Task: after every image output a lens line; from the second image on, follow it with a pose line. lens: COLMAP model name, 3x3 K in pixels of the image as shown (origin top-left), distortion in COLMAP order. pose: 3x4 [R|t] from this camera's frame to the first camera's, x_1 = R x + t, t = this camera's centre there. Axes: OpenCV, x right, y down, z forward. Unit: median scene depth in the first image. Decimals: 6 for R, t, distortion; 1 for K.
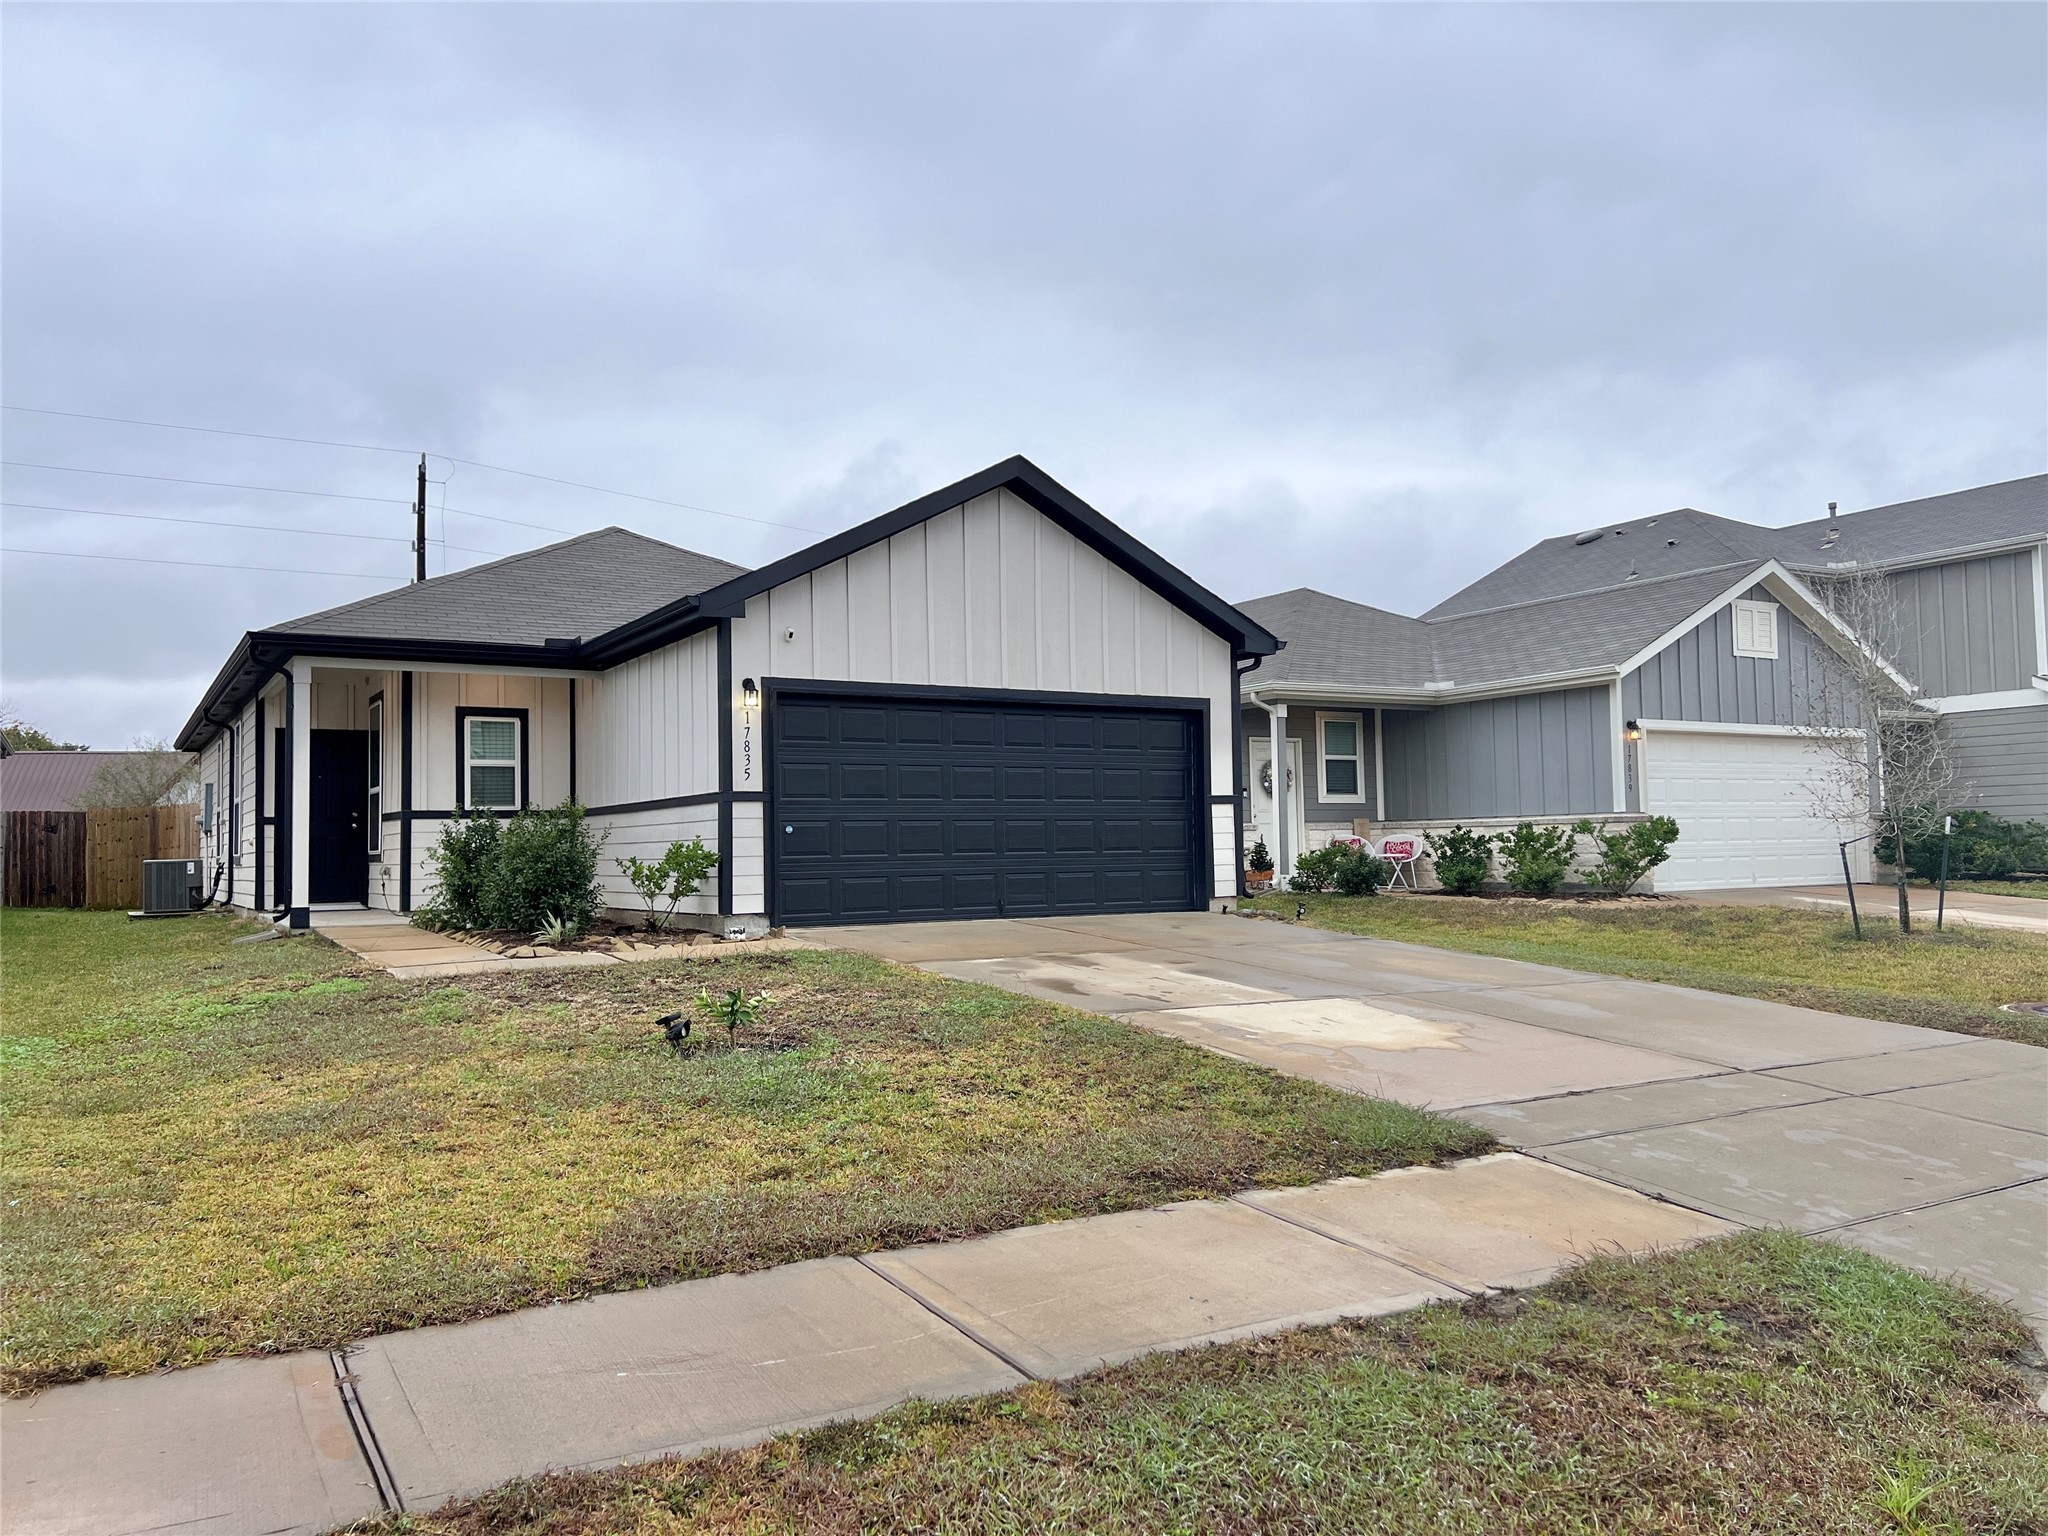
lens RADIAL K [[1528.3, 0, 1024.0], [0, 1528.3, 768.0], [0, 0, 1]] dist [0.067847, -0.000807]
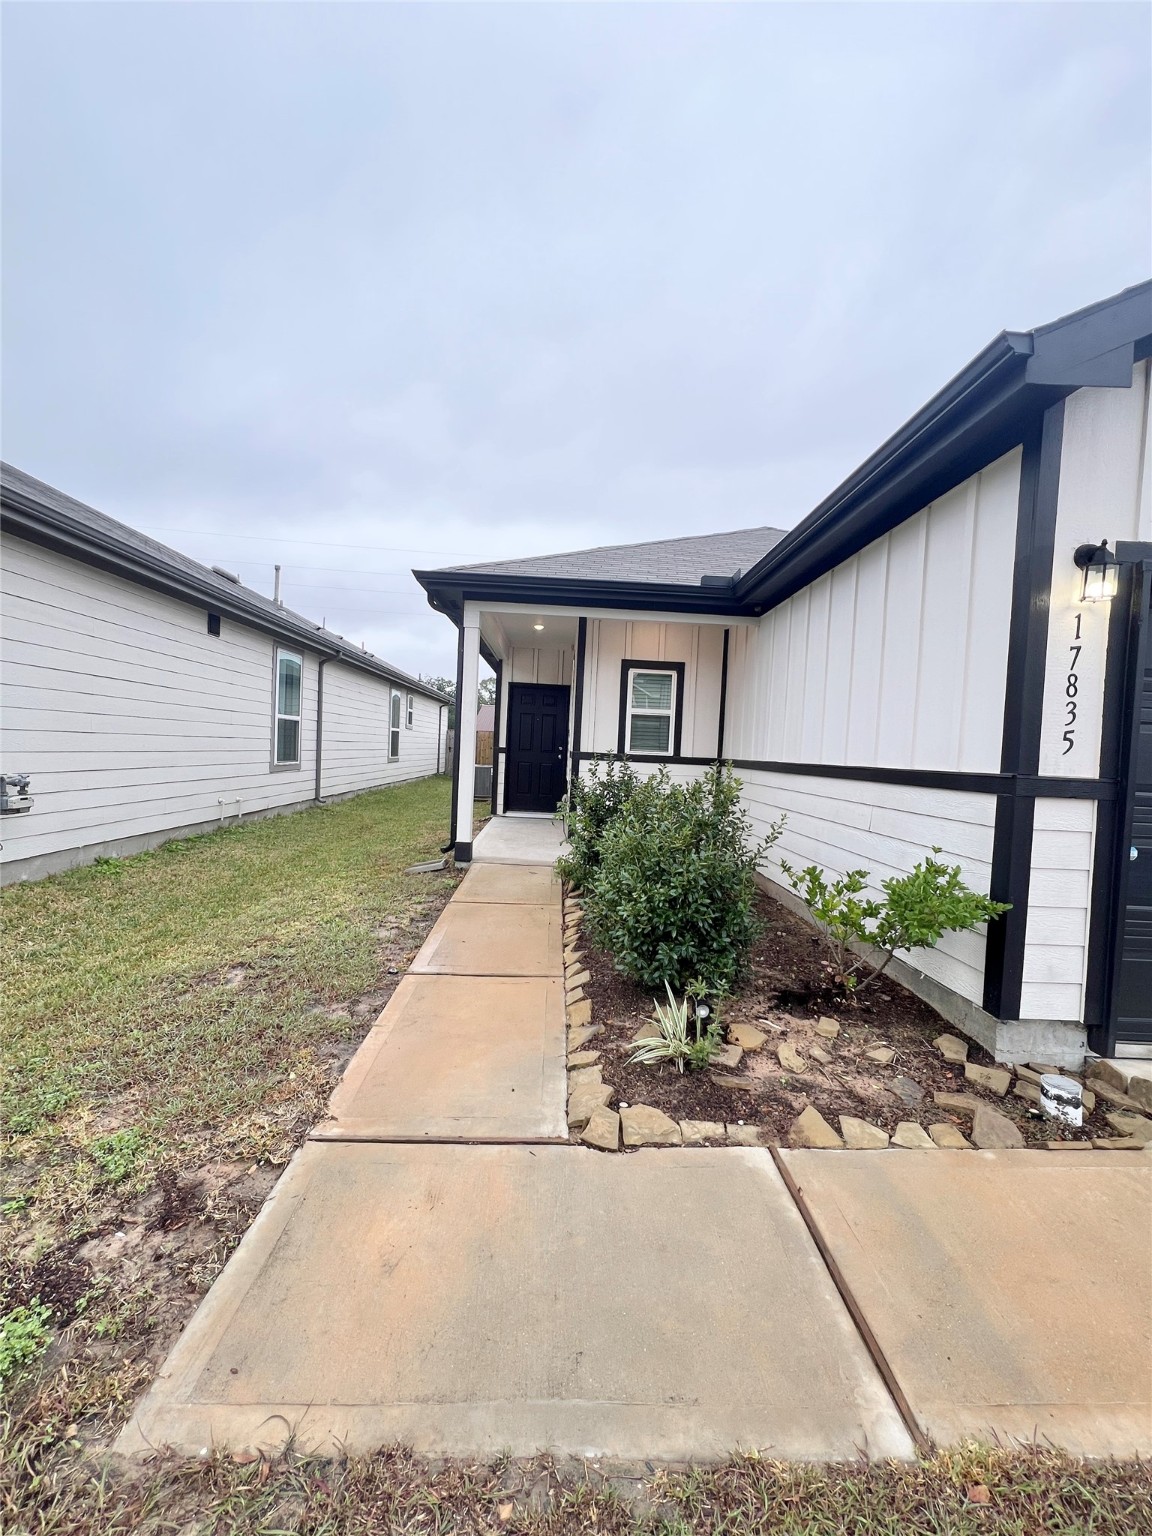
lens RADIAL K [[614.0, 0, 571.0], [0, 614.0, 768.7], [0, 0, 1]] dist [-0.001875, 0.000168]
pose [[0.866259, 0.074816, -0.493961, -0.221015], [-0.035271, 0.995415, 0.088911, 0.000454], [0.498348, -0.059597, 0.864926, 0.745537]]
